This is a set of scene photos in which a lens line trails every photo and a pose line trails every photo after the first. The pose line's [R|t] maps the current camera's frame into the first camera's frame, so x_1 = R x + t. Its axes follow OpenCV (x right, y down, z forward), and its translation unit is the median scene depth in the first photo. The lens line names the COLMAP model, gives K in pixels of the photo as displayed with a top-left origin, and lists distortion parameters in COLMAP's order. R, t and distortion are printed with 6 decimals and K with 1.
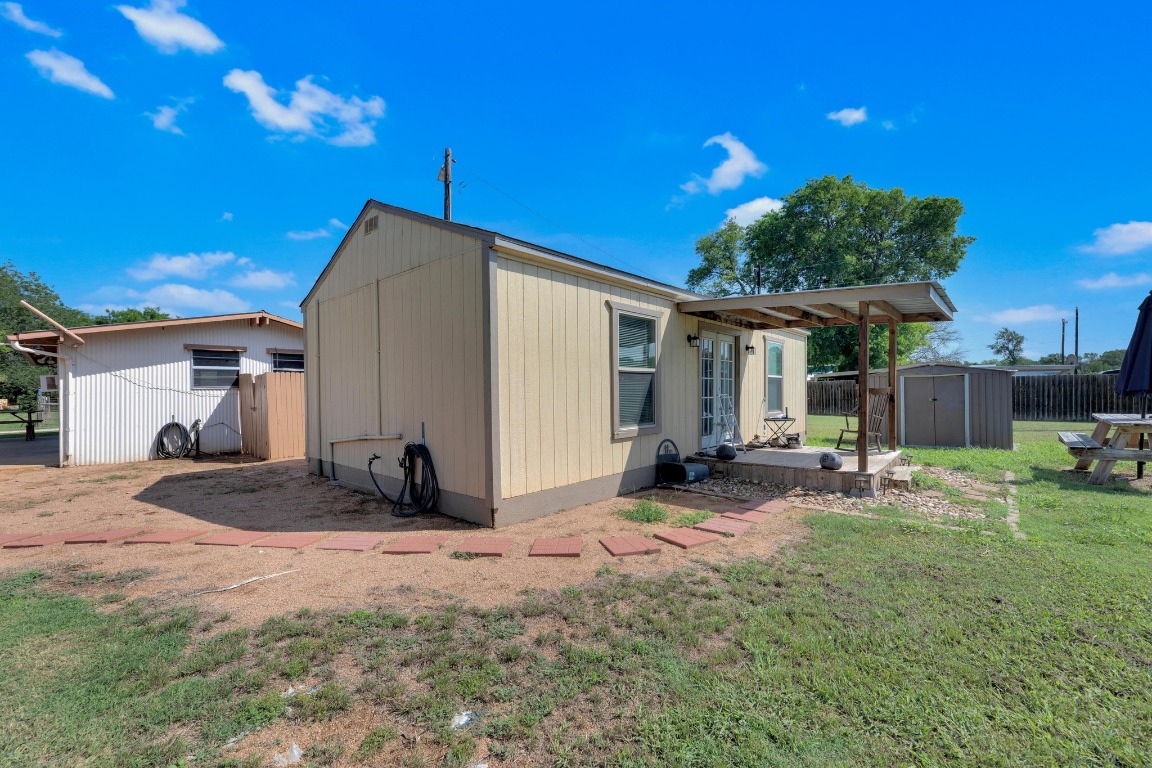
lens RADIAL K [[480.7, 0, 576.0], [0, 480.7, 384.0], [0, 0, 1]] dist [0.000383, 0.000098]
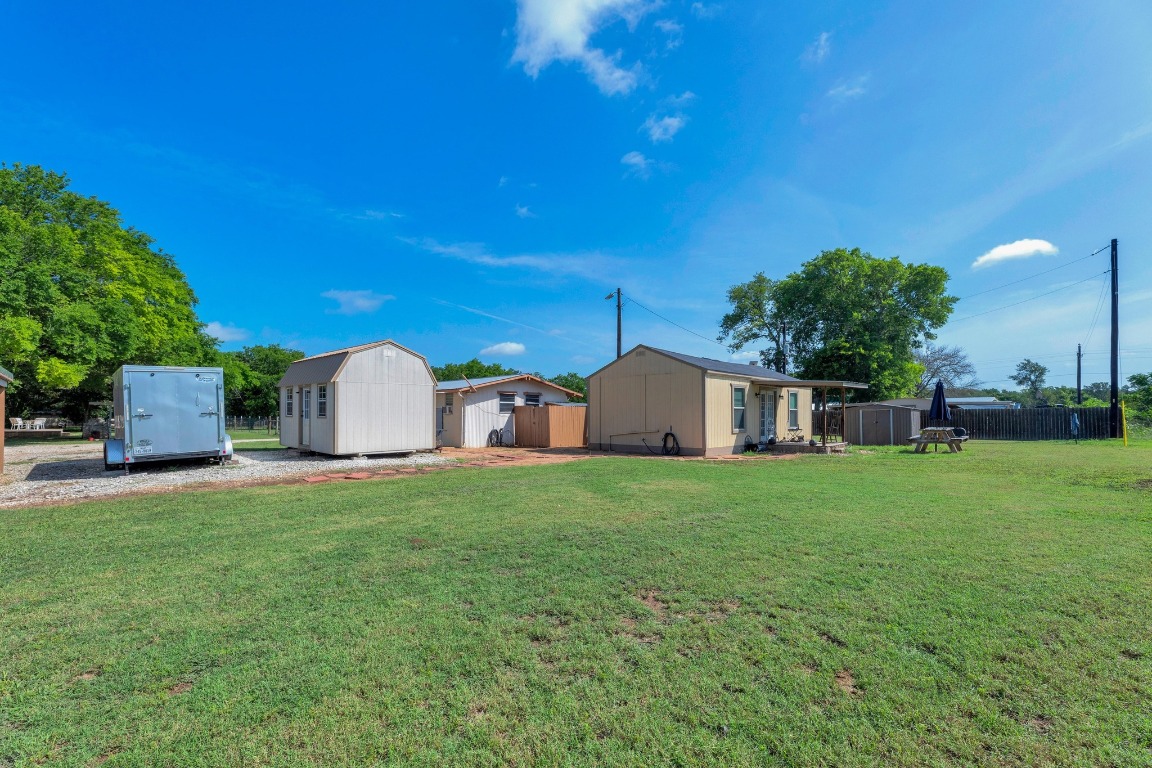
lens RADIAL K [[504.0, 0, 562.0], [0, 504.0, 399.5], [0, 0, 1]] dist [0.000140, 0.000292]
pose [[0.998764, 0.008639, -0.048956, -0.427562], [-0.009581, 0.999773, -0.019048, -0.007933], [0.048781, 0.019494, 0.998619, -1.096002]]
